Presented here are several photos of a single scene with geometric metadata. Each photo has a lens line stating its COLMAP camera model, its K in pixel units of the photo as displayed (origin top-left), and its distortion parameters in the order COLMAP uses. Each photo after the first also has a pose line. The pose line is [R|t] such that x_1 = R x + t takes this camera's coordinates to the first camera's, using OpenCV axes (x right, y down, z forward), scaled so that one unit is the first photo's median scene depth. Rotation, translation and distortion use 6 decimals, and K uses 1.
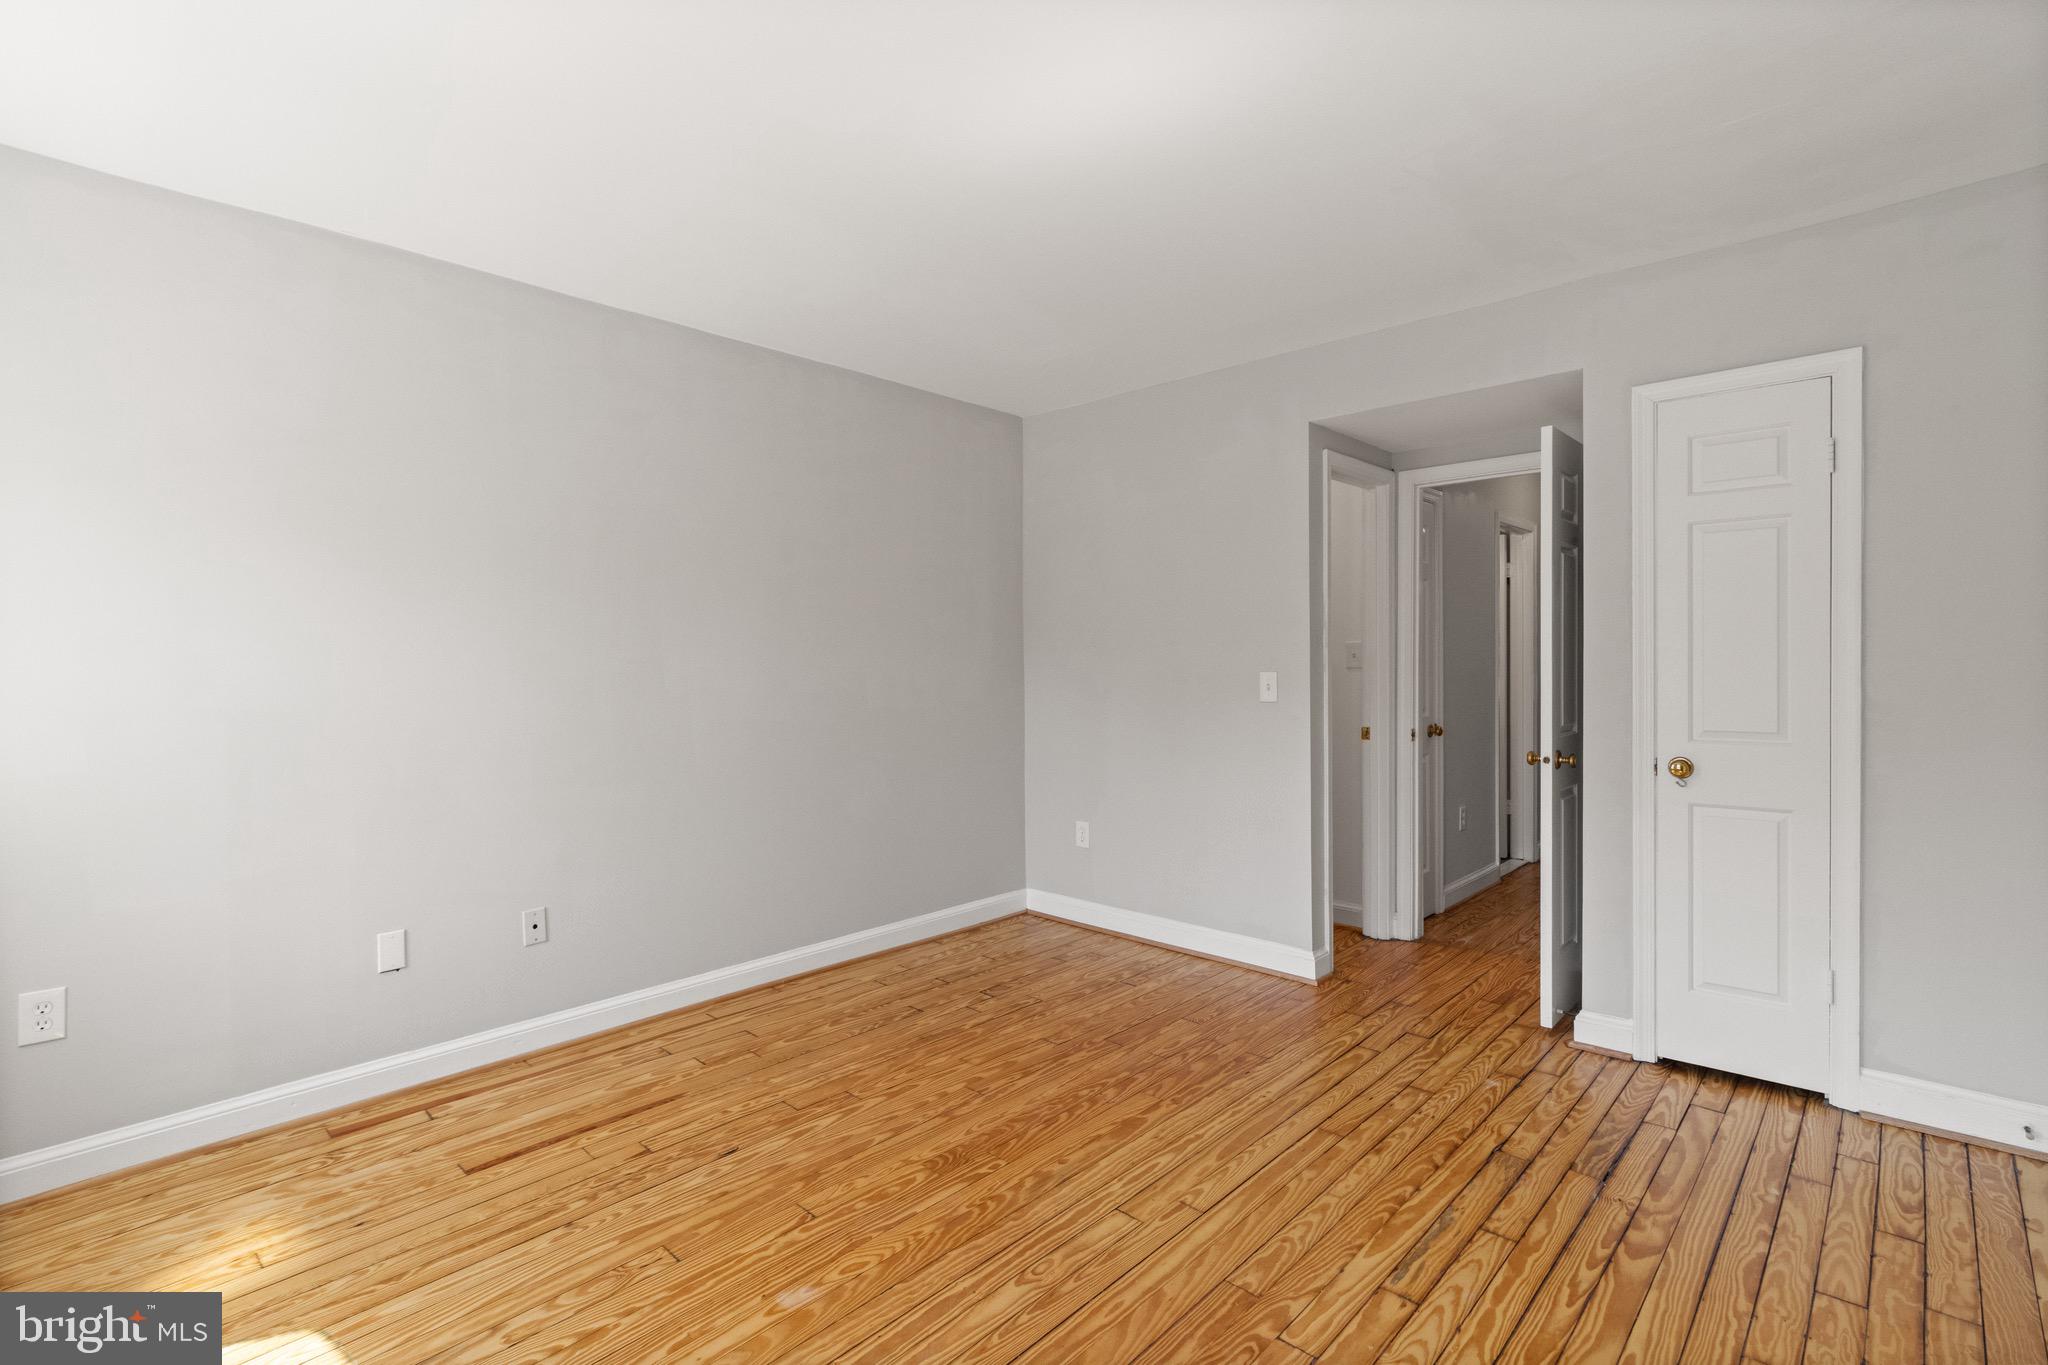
lens RADIAL K [[951.6, 0, 1019.7], [0, 951.6, 679.8], [0, 0, 1]] dist [0.001847, 0.000265]
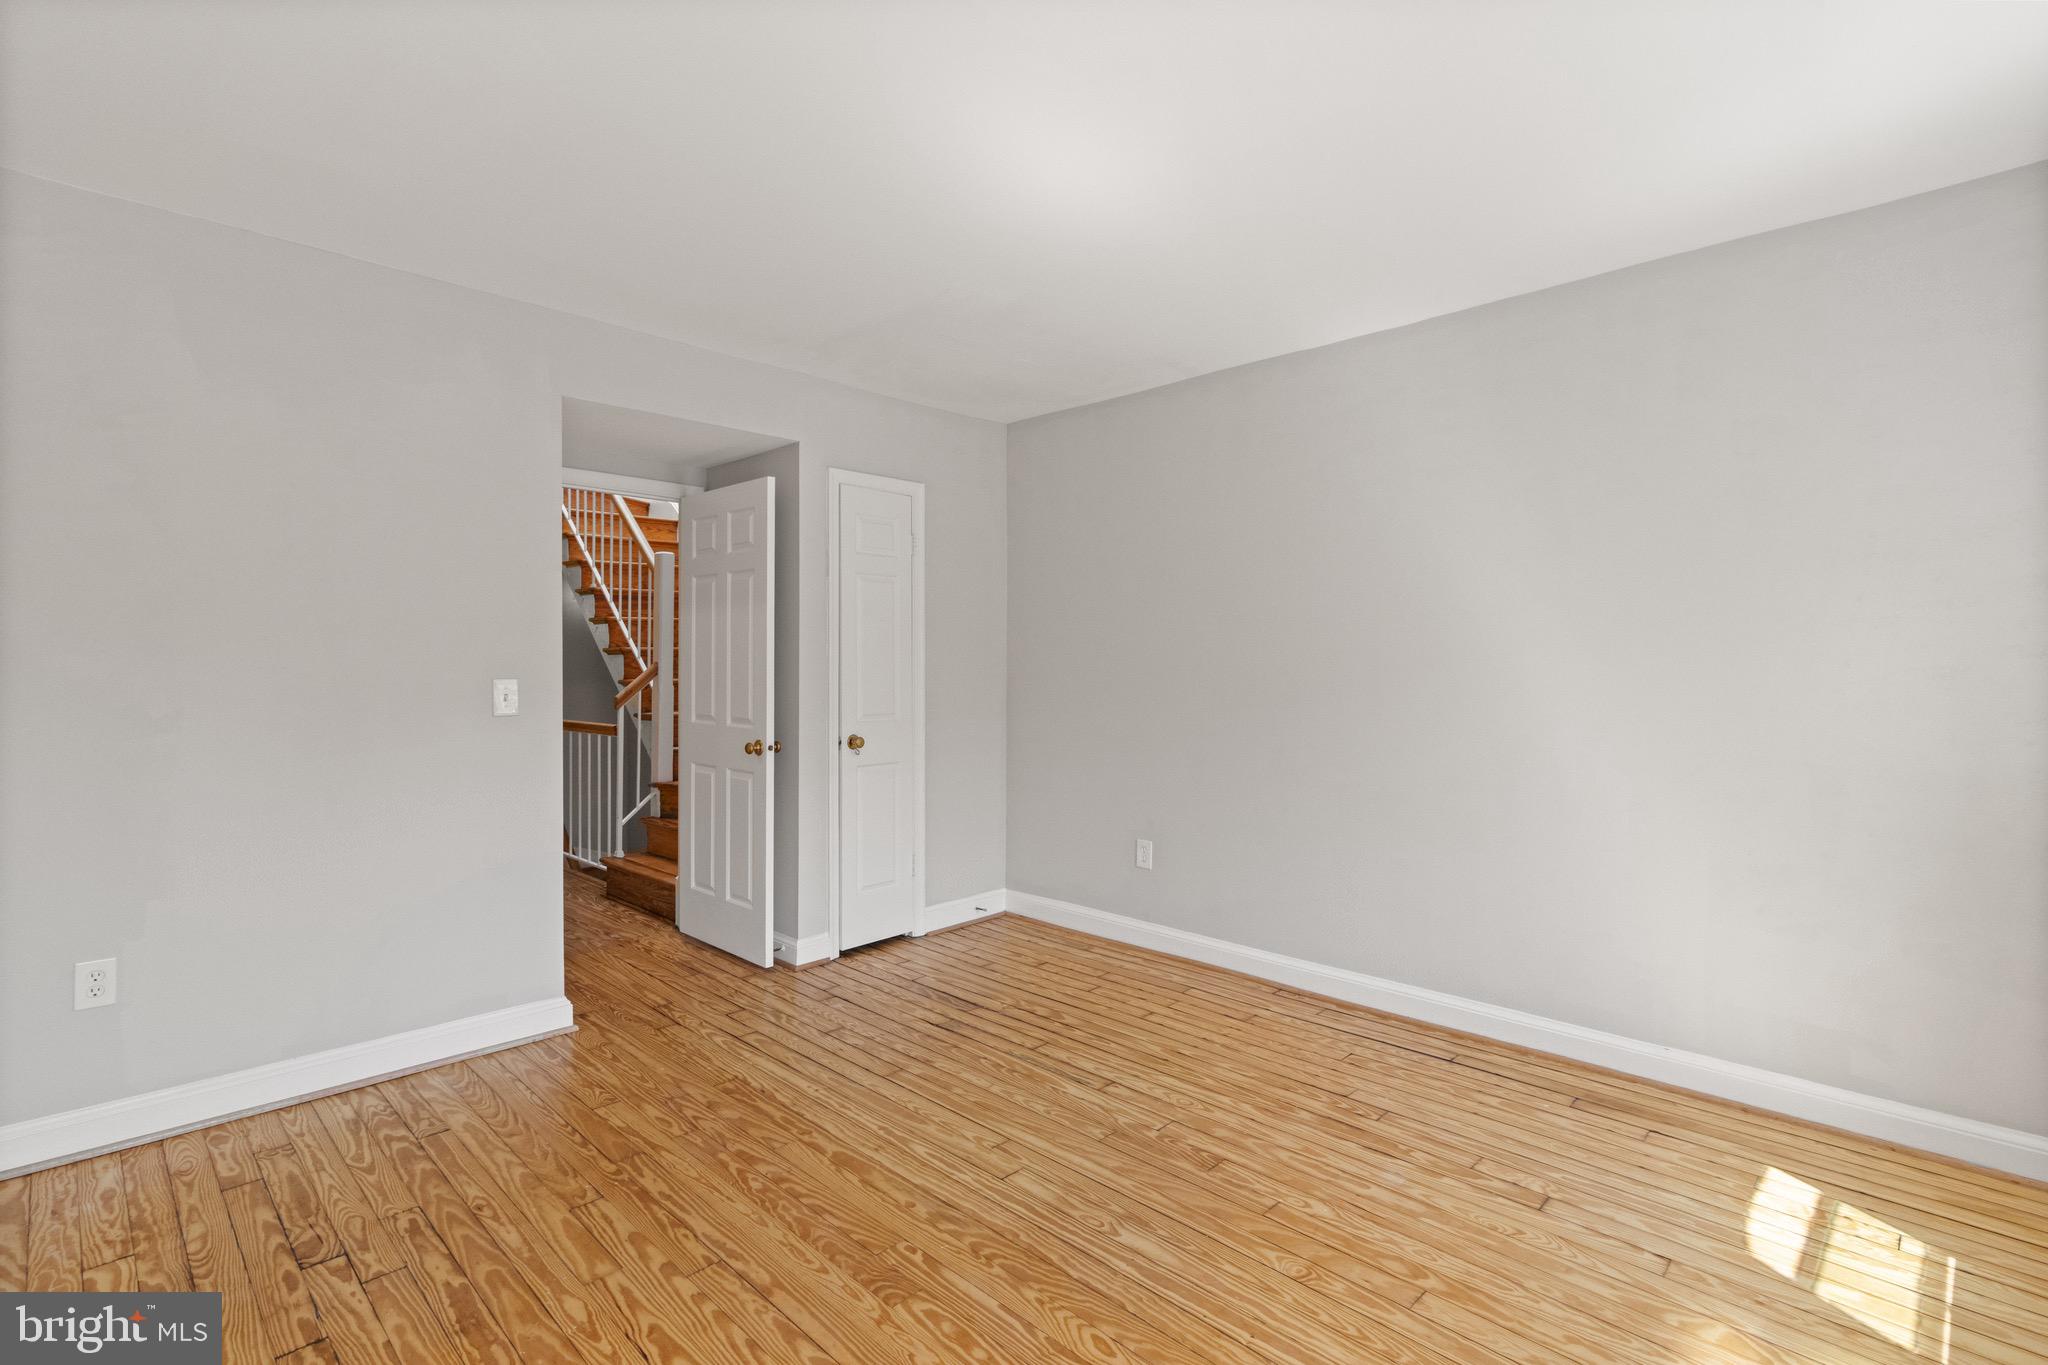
lens RADIAL K [[951.6, 0, 1019.6], [0, 951.6, 668.5], [0, 0, 1]] dist [0.001847, 0.000265]
pose [[0.017196, 0.001626, 0.999851, -0.740219], [0.016960, 0.999854, -0.001918, -0.011197], [-0.999708, 0.016990, 0.017166, 0.728496]]
